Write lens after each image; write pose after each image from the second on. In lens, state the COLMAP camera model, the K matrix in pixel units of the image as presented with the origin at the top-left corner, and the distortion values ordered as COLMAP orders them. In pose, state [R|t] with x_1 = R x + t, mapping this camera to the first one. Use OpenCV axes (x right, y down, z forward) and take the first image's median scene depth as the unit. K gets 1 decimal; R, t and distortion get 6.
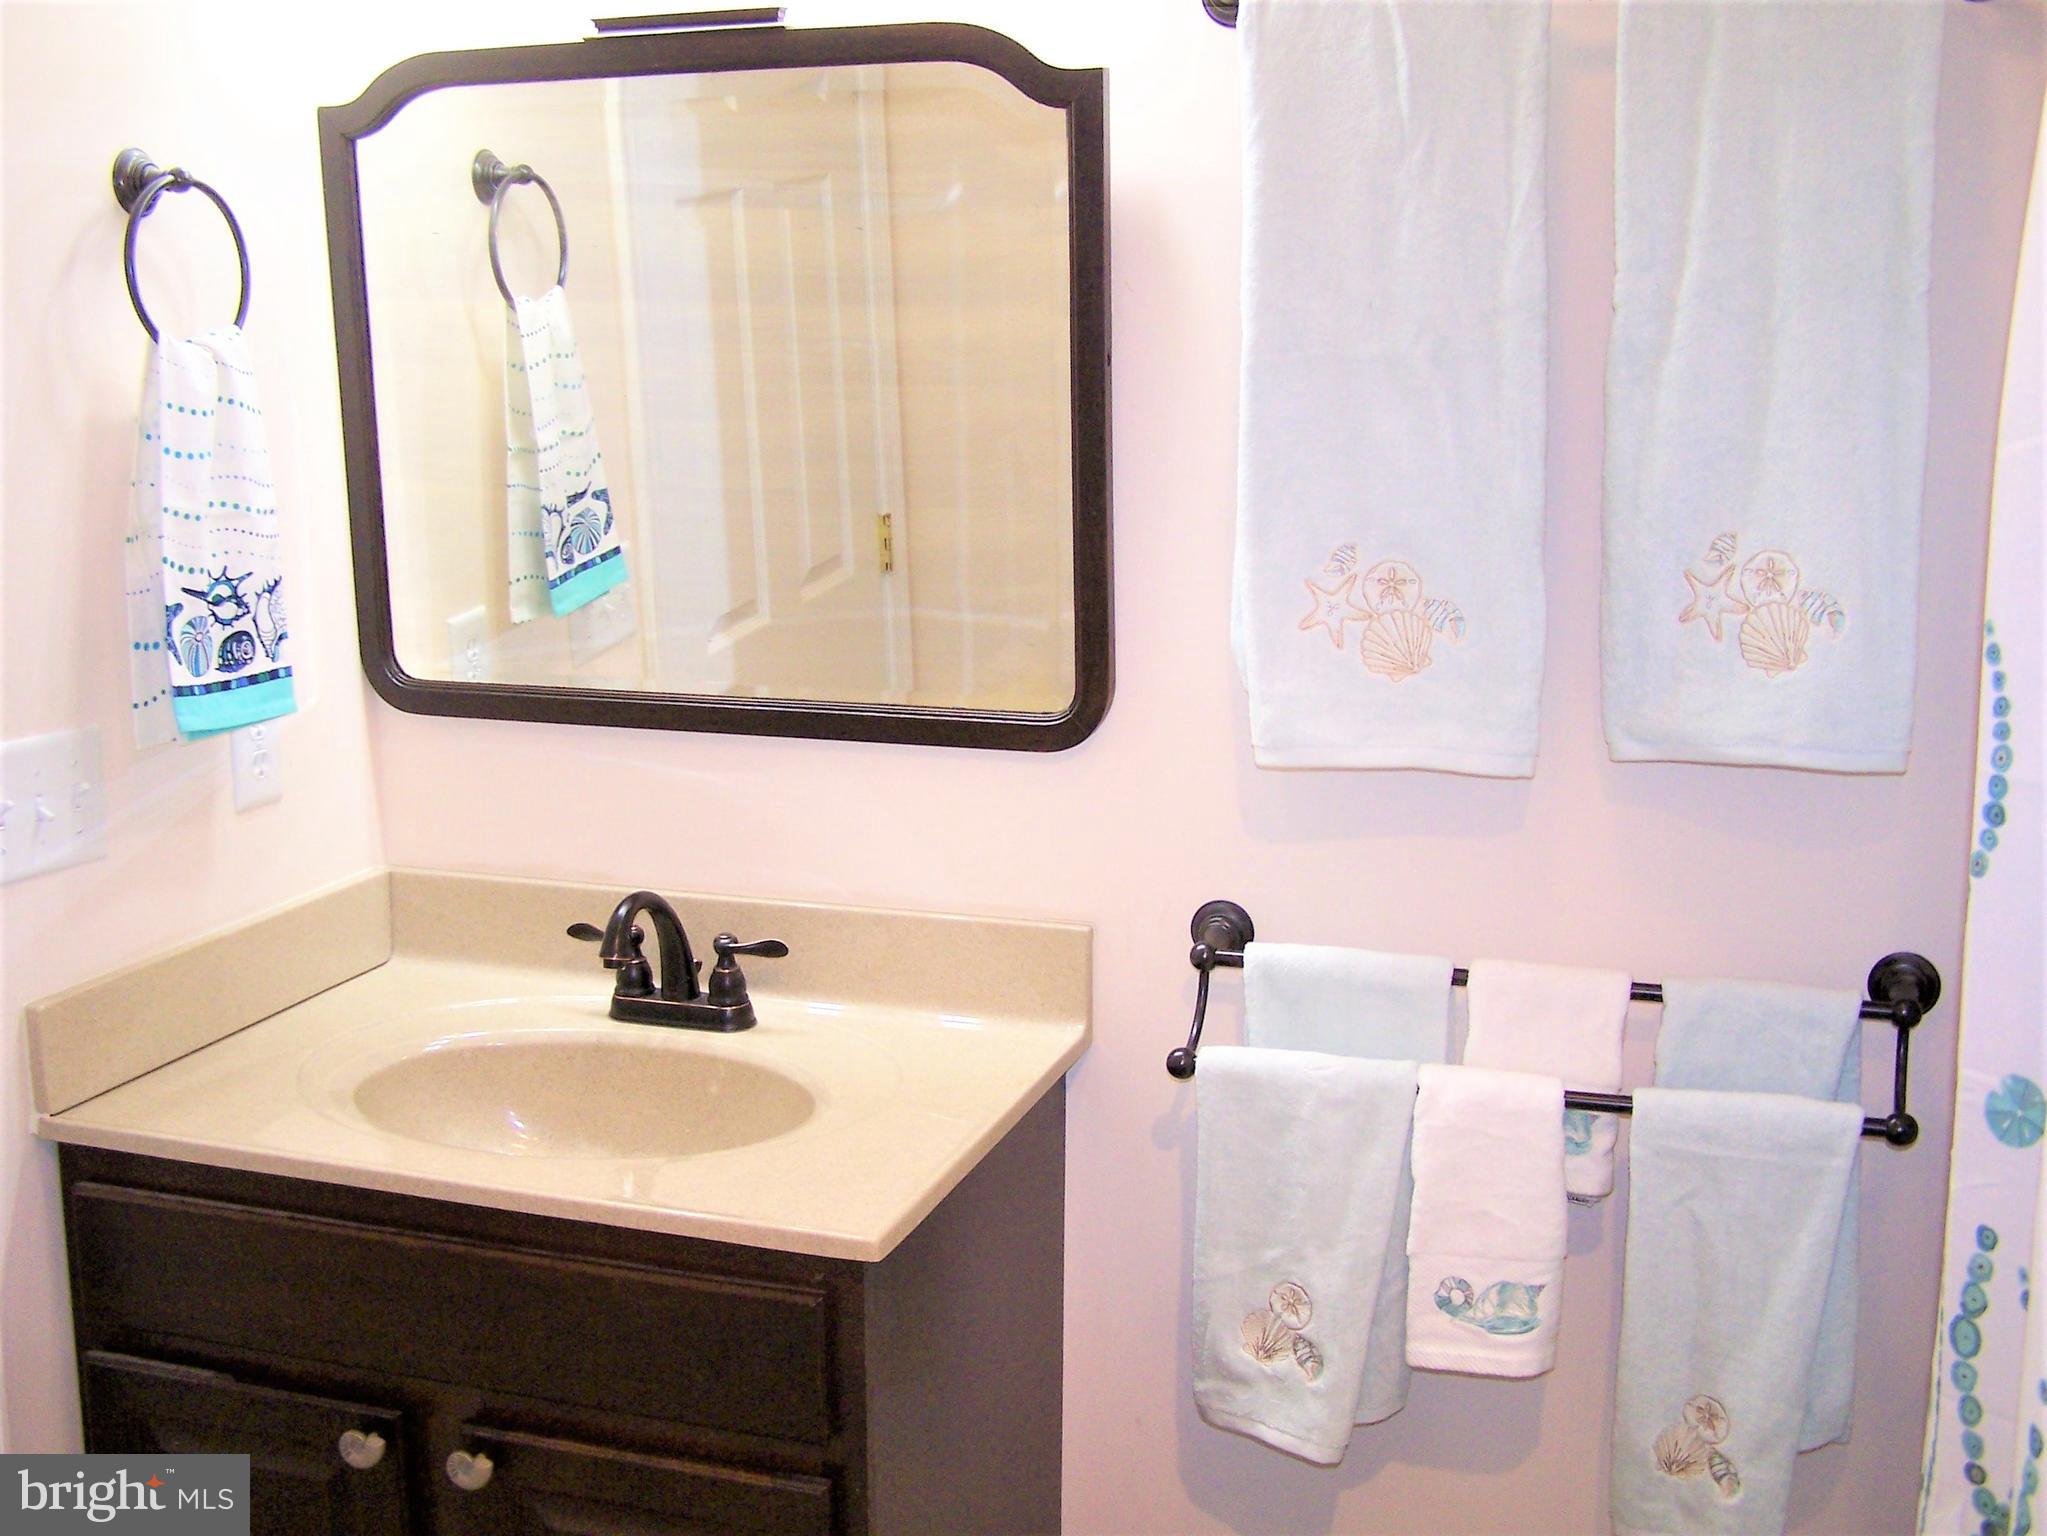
lens RADIAL K [[2267.0, 0, 1022.3], [0, 2267.0, 769.5], [0, 0, 1]] dist [-0.115449, 0.000000]
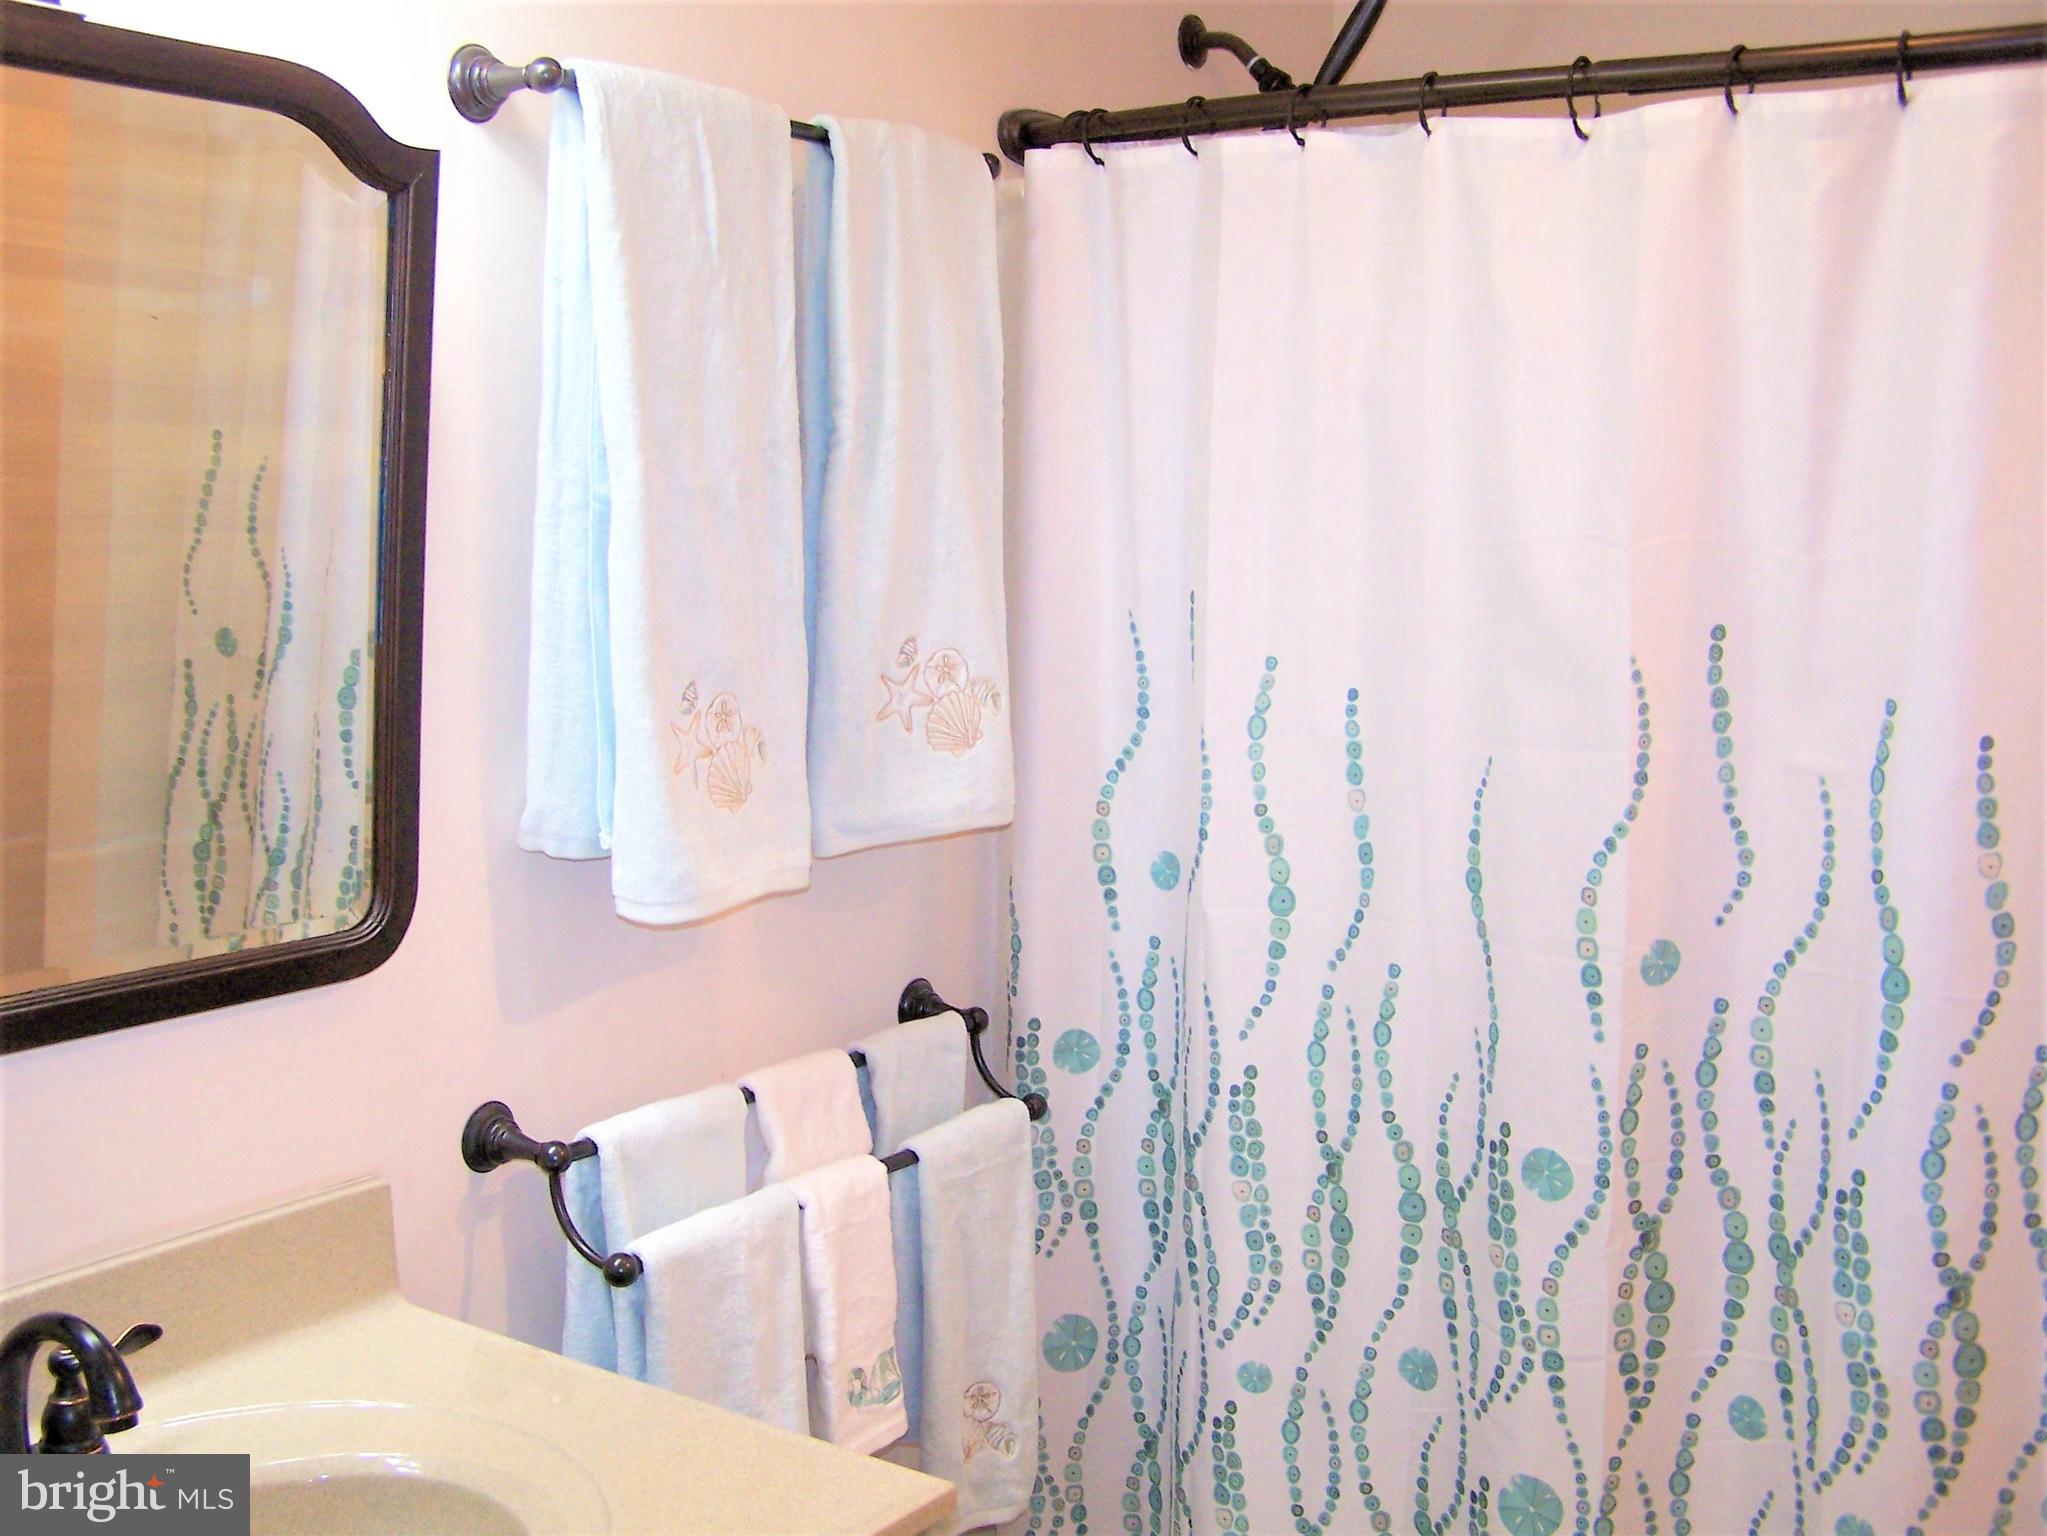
lens RADIAL K [[2267.0, 0, 1023.3], [0, 2267.0, 768.8], [0, 0, 1]] dist [-0.115449, 0.000000]
pose [[0.278026, -0.118310, 0.953260, -0.774793], [0.166382, 0.983317, 0.073514, -0.114175], [-0.946054, 0.138166, 0.293072, 0.608074]]
